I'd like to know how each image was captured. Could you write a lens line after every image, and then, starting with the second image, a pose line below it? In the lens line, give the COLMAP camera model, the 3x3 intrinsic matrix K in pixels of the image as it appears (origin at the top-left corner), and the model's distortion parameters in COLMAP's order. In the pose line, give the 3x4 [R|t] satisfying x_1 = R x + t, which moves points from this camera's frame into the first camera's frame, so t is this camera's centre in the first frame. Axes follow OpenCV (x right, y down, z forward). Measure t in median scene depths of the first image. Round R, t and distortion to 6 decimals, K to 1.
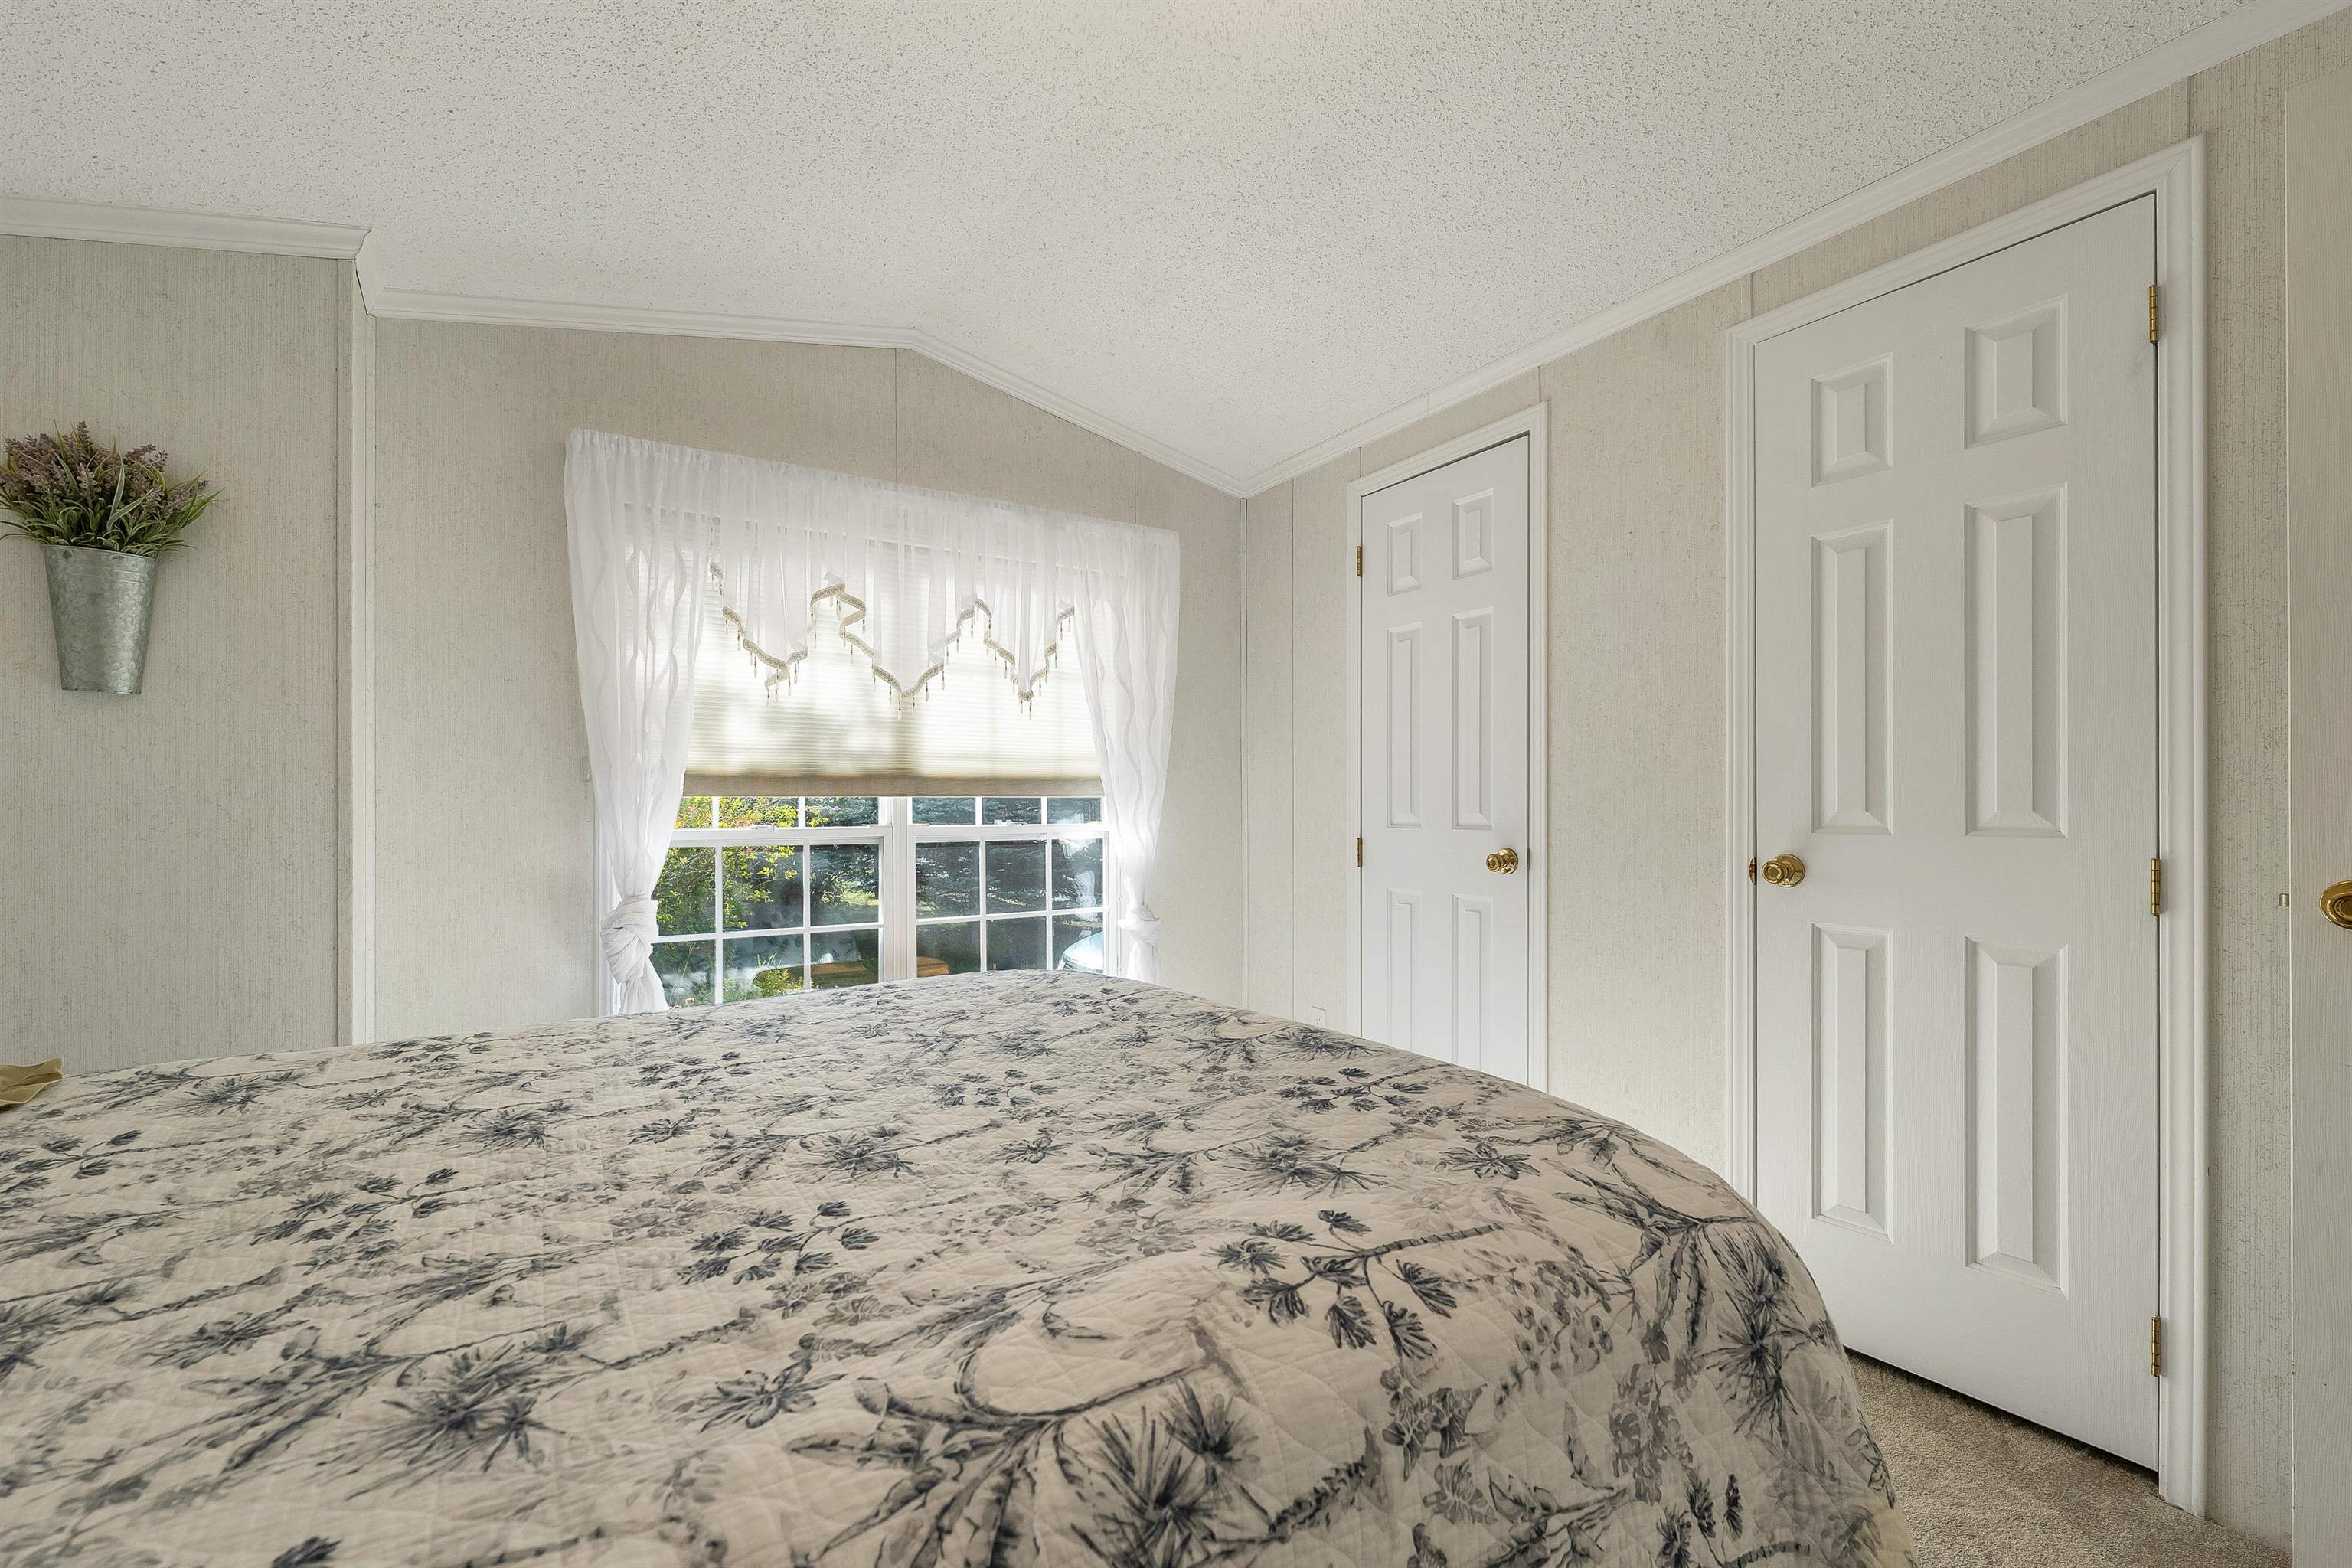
lens RADIAL K [[979.6, 0, 1168.6], [0, 979.6, 800.2], [0, 0, 1]] dist [0.000323, 0.000071]
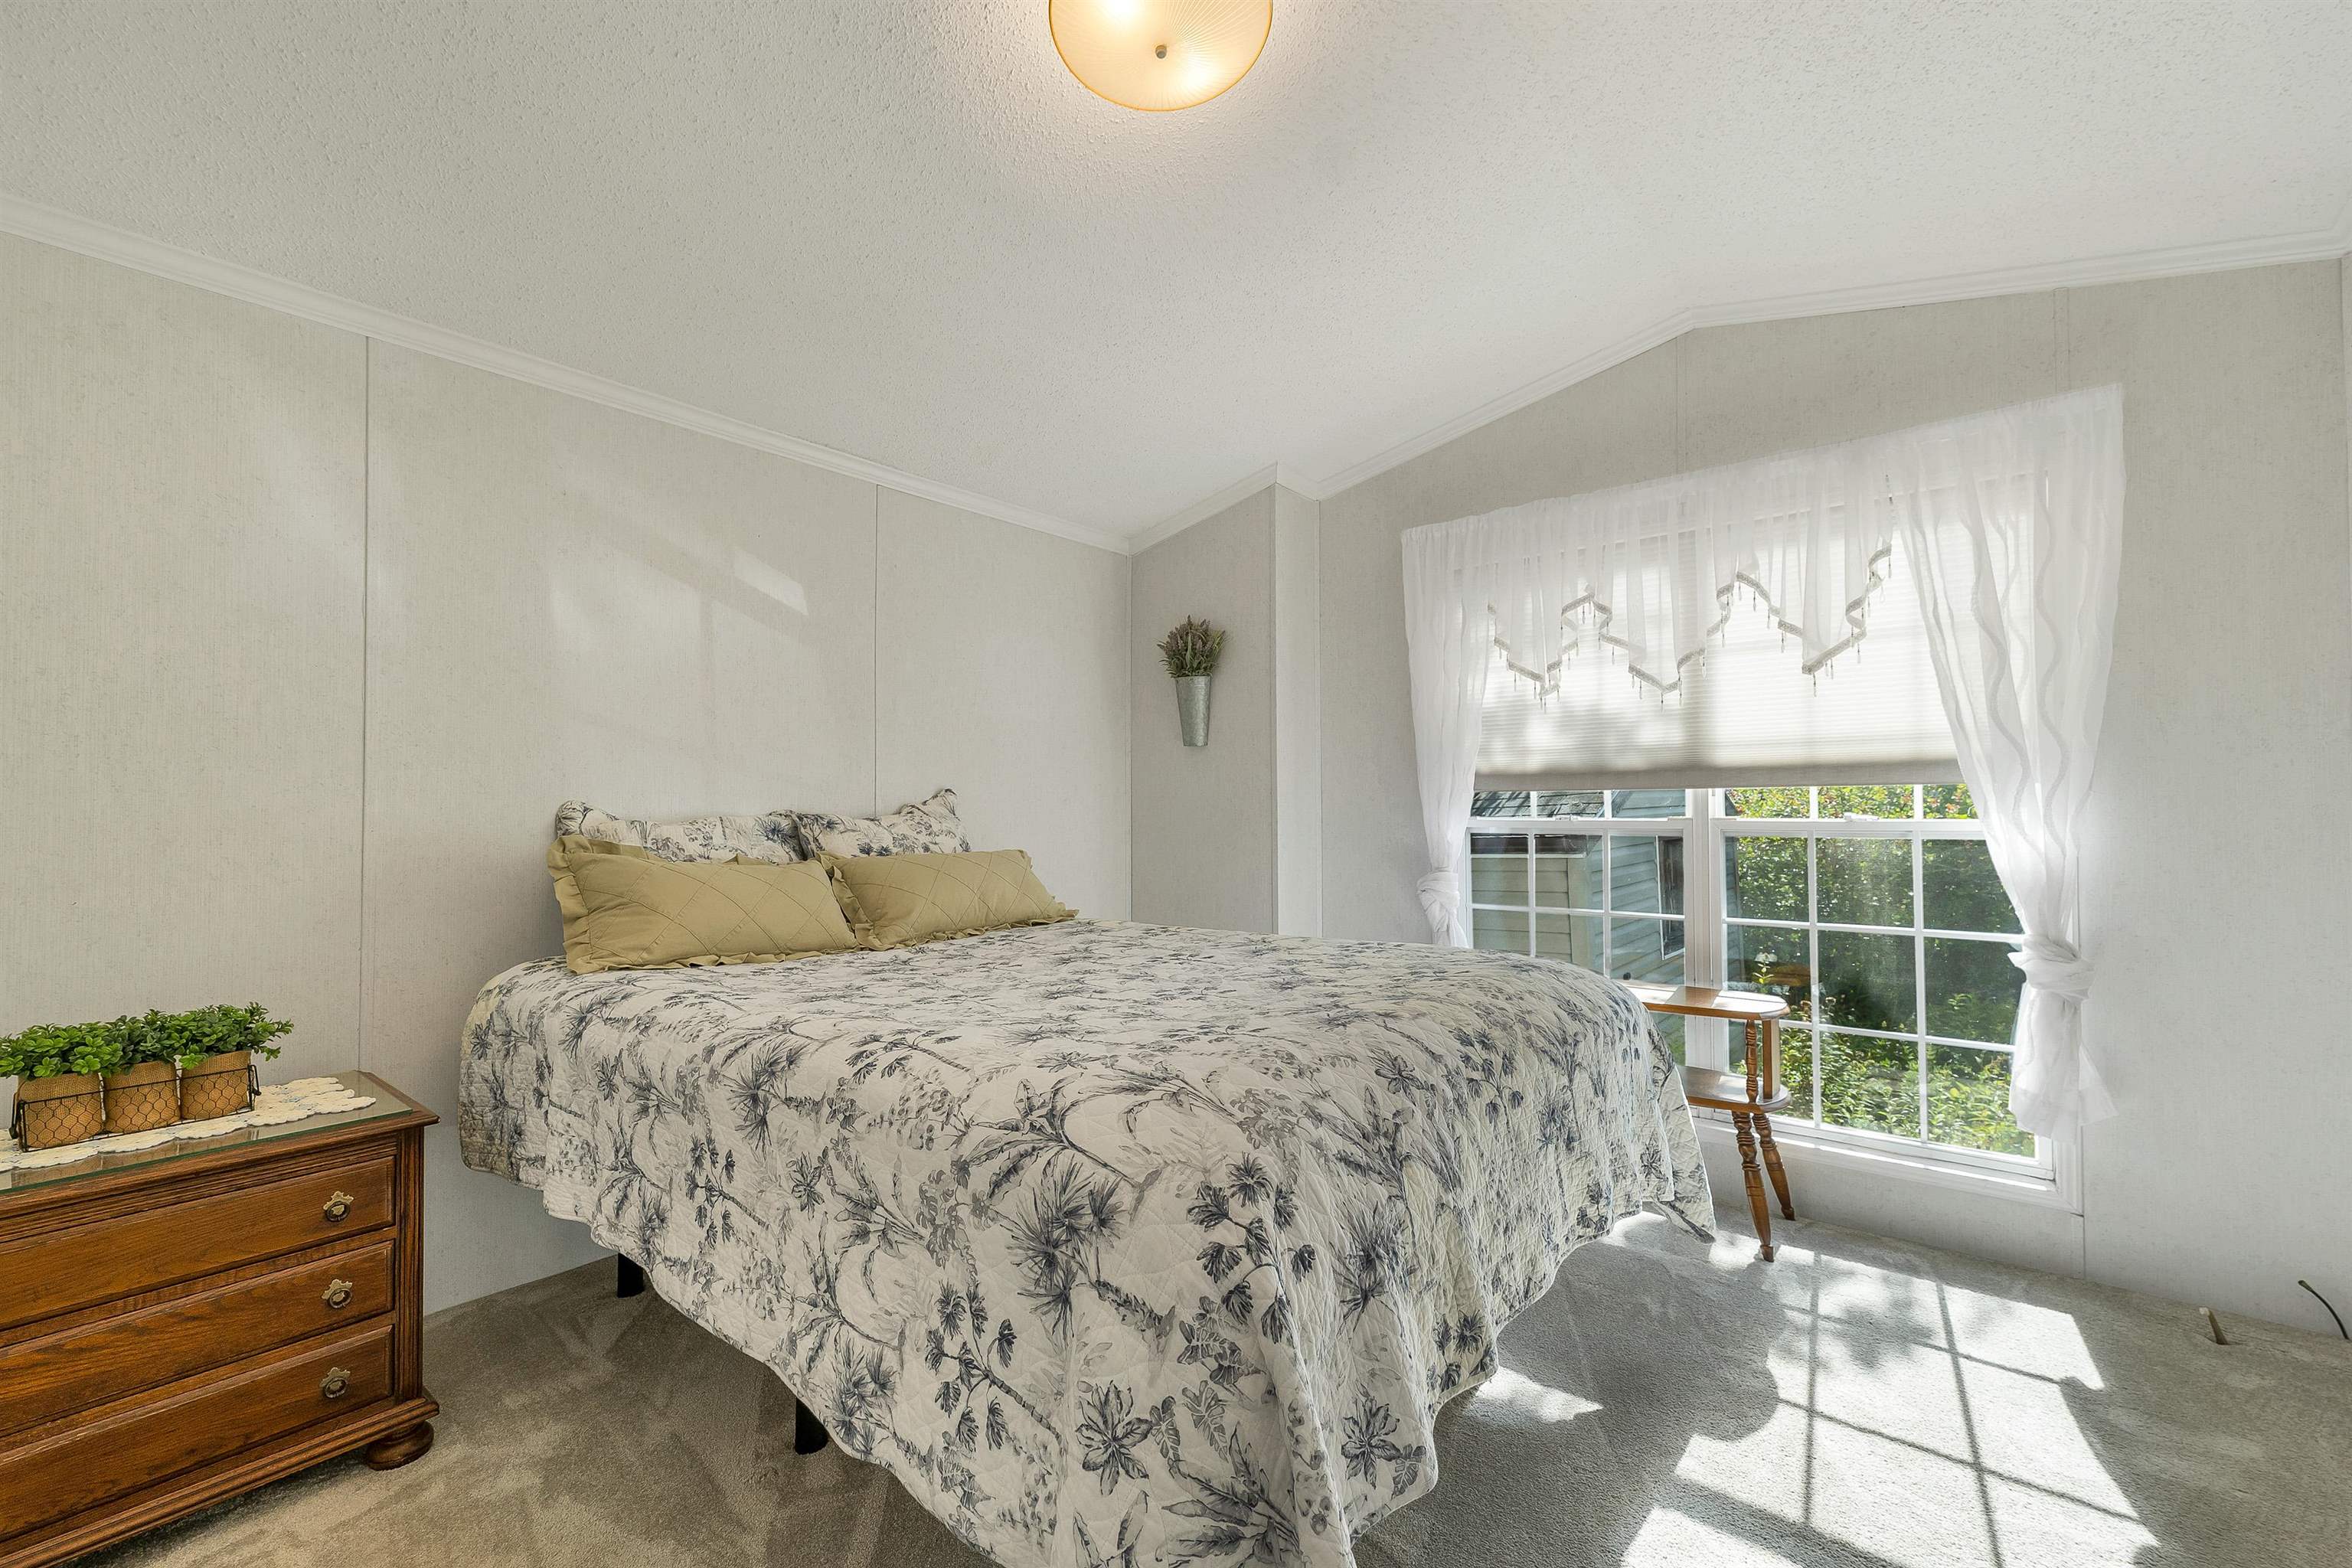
lens RADIAL K [[975.4, 0, 1174.4], [0, 975.4, 778.5], [0, 0, 1]] dist [0.000061, 0.000028]
pose [[0.303056, -0.023385, -0.952686, 0.542731], [0.011031, 0.999718, -0.021030, 0.000950], [0.952909, -0.004136, 0.303228, 0.235670]]
